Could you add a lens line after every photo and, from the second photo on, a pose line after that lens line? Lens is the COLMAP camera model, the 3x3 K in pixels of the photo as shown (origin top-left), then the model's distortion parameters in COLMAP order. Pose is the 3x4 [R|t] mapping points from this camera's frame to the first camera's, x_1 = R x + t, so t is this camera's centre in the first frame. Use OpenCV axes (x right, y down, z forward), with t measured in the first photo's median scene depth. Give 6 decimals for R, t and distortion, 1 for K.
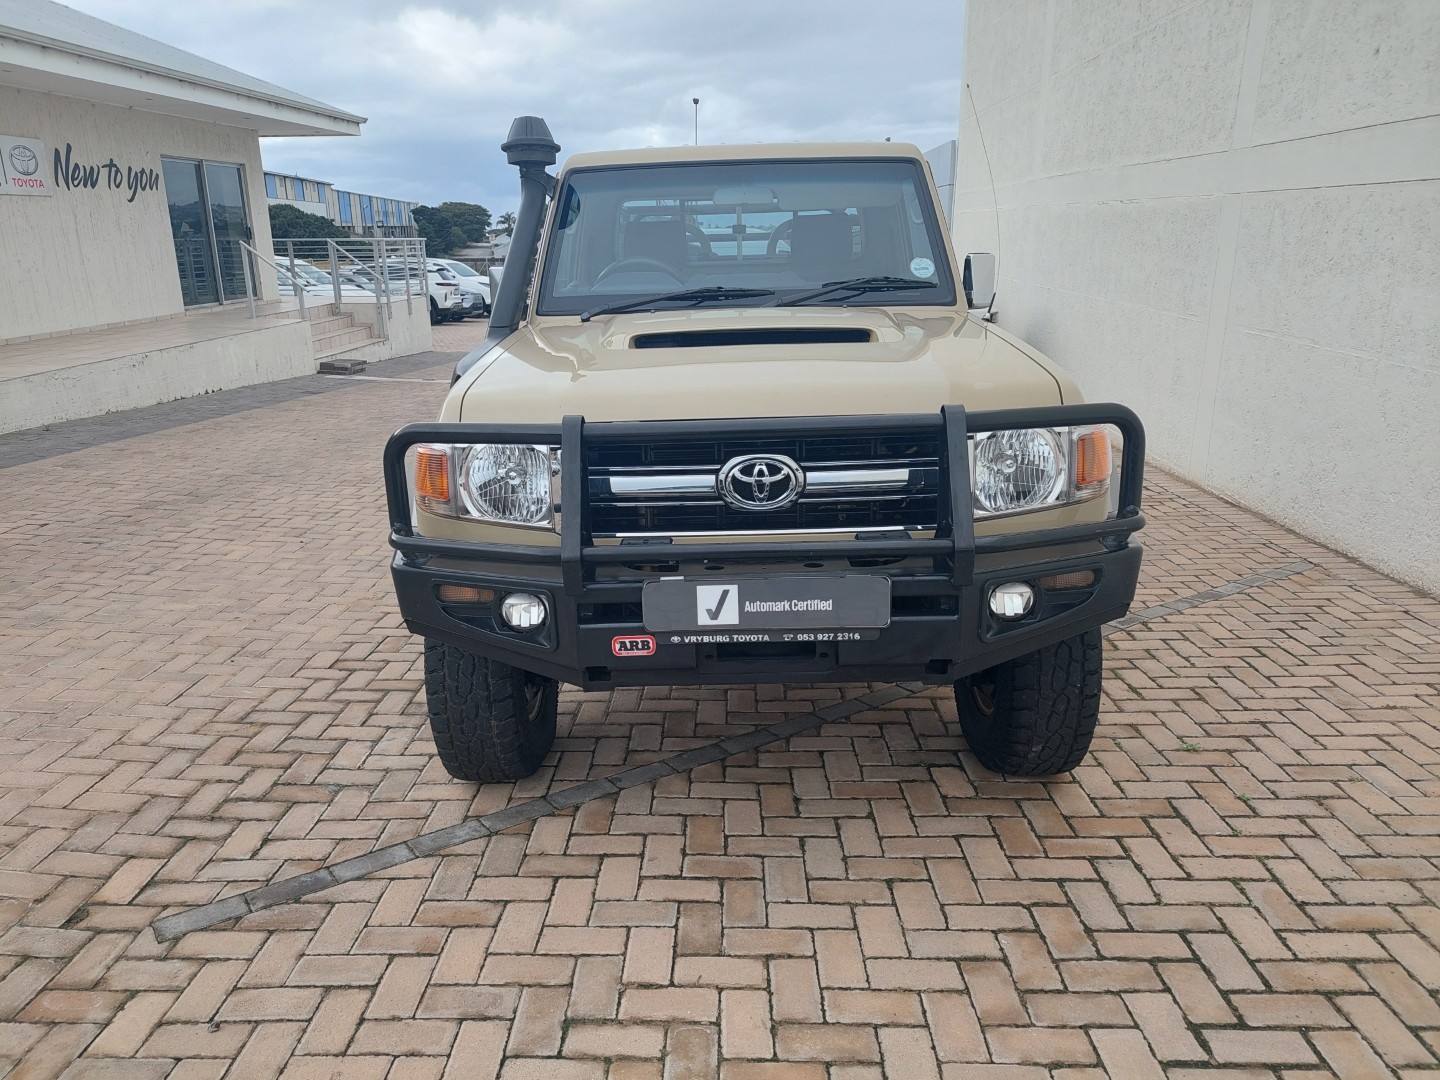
lens RADIAL K [[1041.0, 0, 713.1], [0, 1041.0, 536.0], [0, 0, 1]] dist [0.063452, -0.064649]
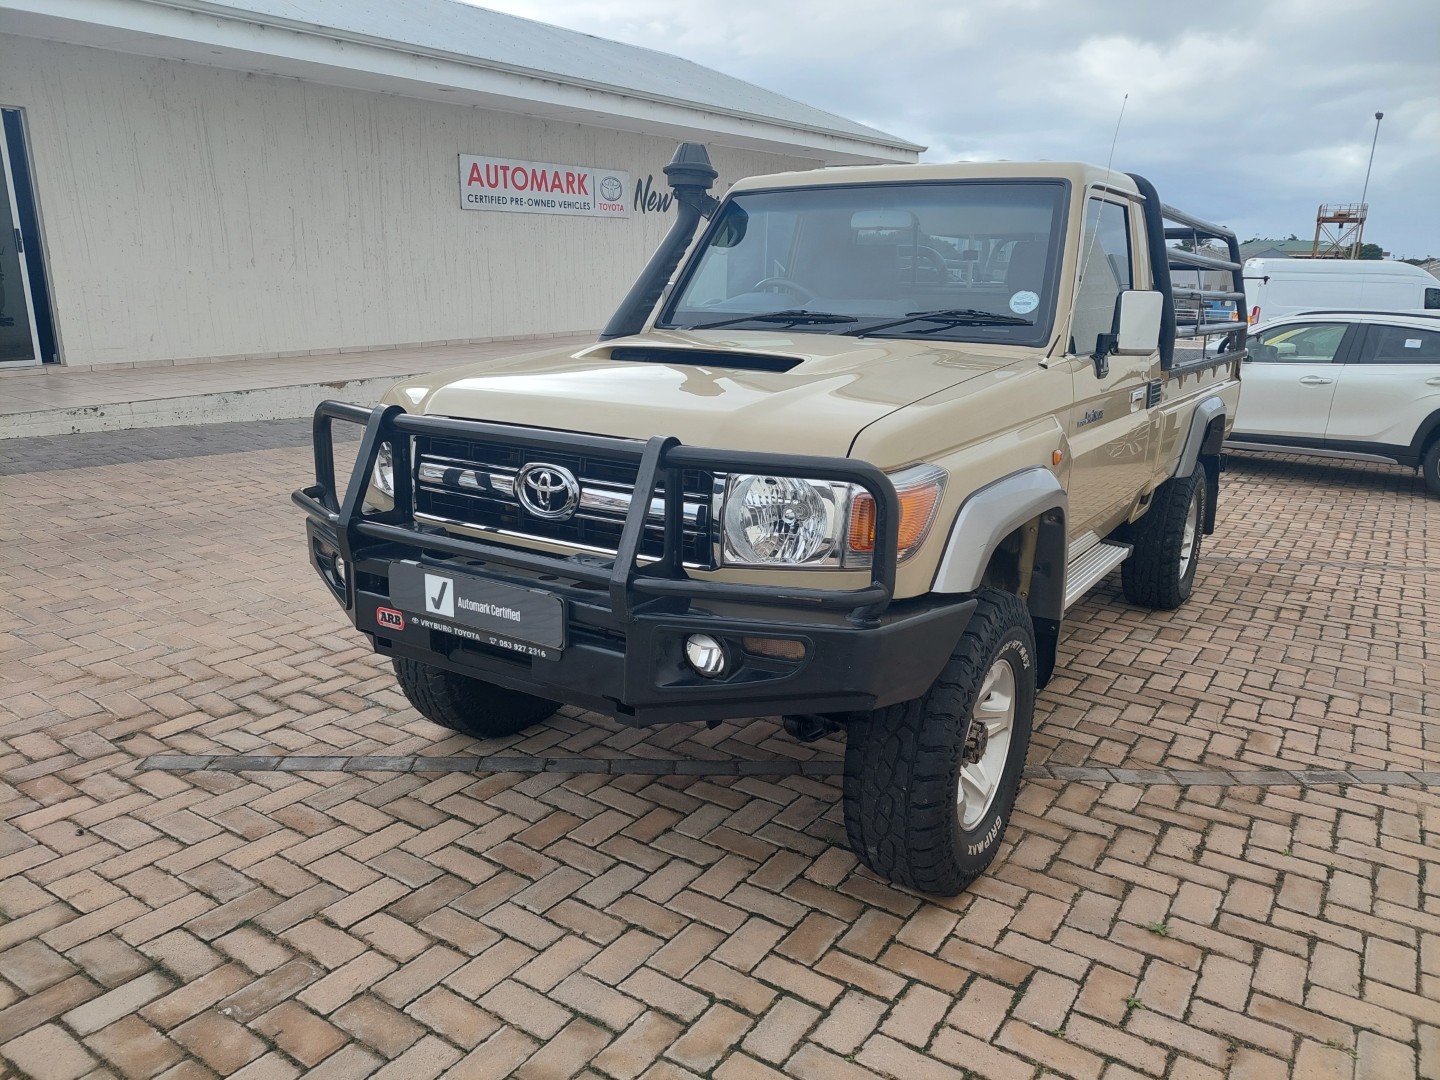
lens RADIAL K [[1039.6, 0, 751.4], [0, 1039.6, 540.6], [0, 0, 1]] dist [0.062441, -0.067416]
pose [[0.852335, 0.167863, -0.495325, 0.725595], [-0.177459, 0.983729, 0.028016, -0.067796], [0.491968, 0.064021, 0.868256, 0.216417]]
